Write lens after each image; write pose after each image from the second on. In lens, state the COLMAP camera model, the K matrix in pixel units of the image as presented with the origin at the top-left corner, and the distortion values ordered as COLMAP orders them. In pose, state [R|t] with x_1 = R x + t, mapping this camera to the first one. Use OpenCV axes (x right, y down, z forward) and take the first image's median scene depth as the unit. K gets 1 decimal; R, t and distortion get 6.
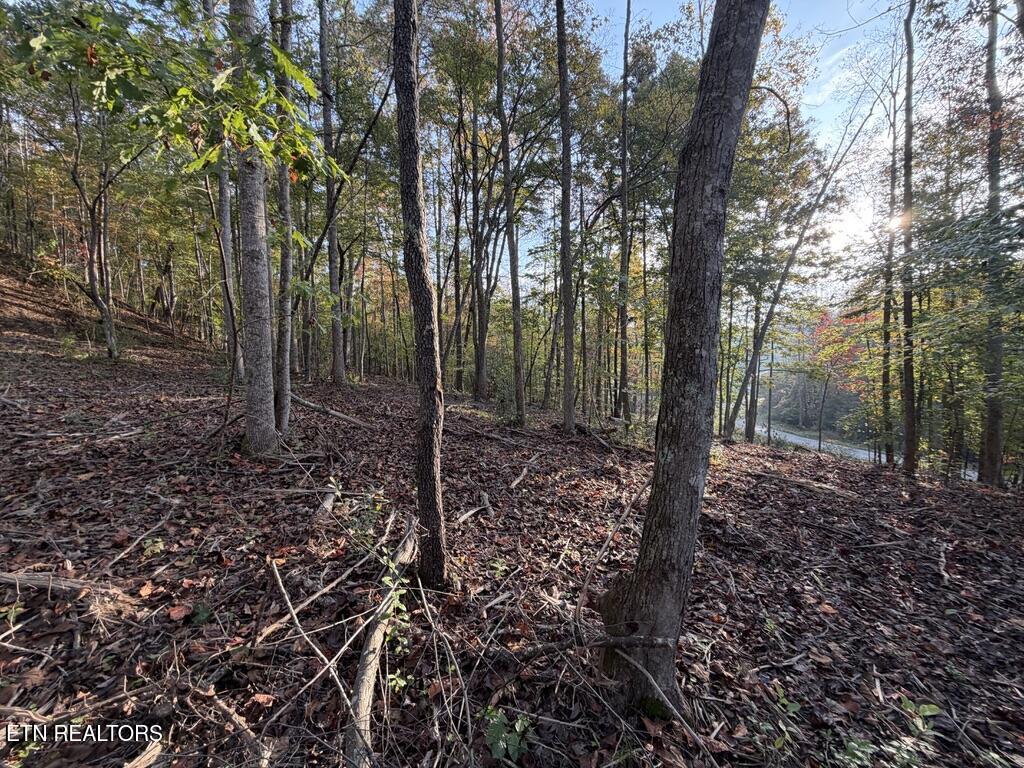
lens RADIAL K [[407.1, 0, 512.0], [0, 407.1, 384.0], [0, 0, 1]] dist [-0.000563, -0.000020]
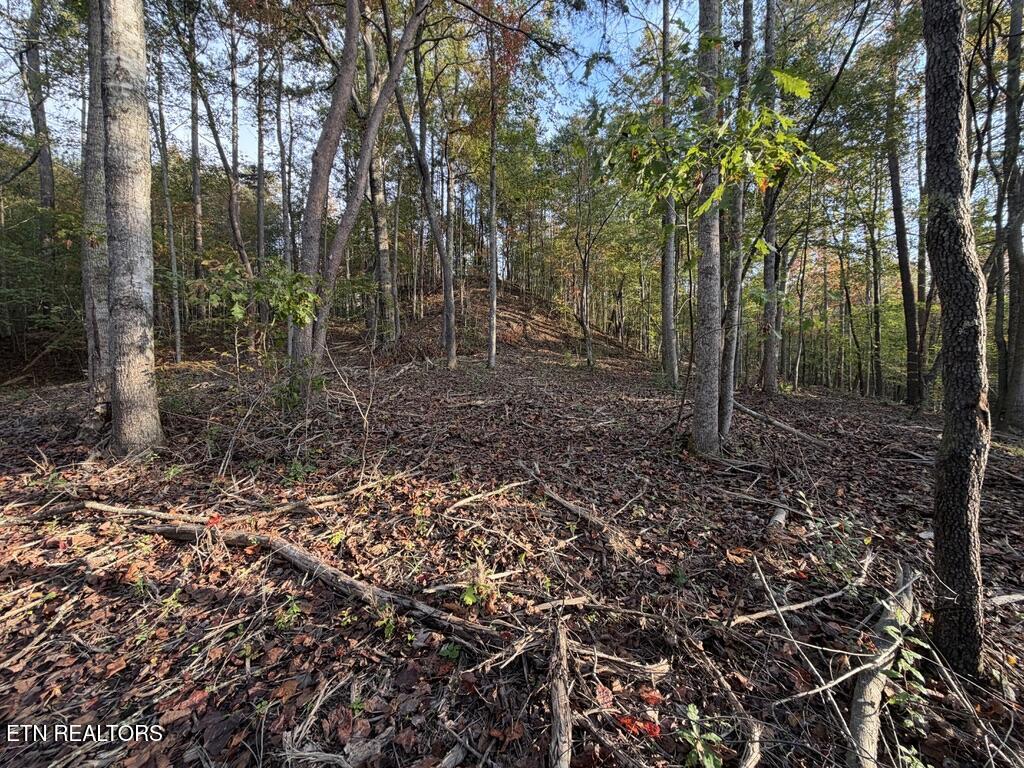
lens RADIAL K [[407.1, 0, 512.0], [0, 407.1, 384.0], [0, 0, 1]] dist [-0.000563, -0.000020]
pose [[0.573232, 0.031249, -0.818797, -0.056914], [-0.045497, 0.998945, 0.006273, 0.003645], [0.818129, 0.033657, 0.574049, -0.088426]]
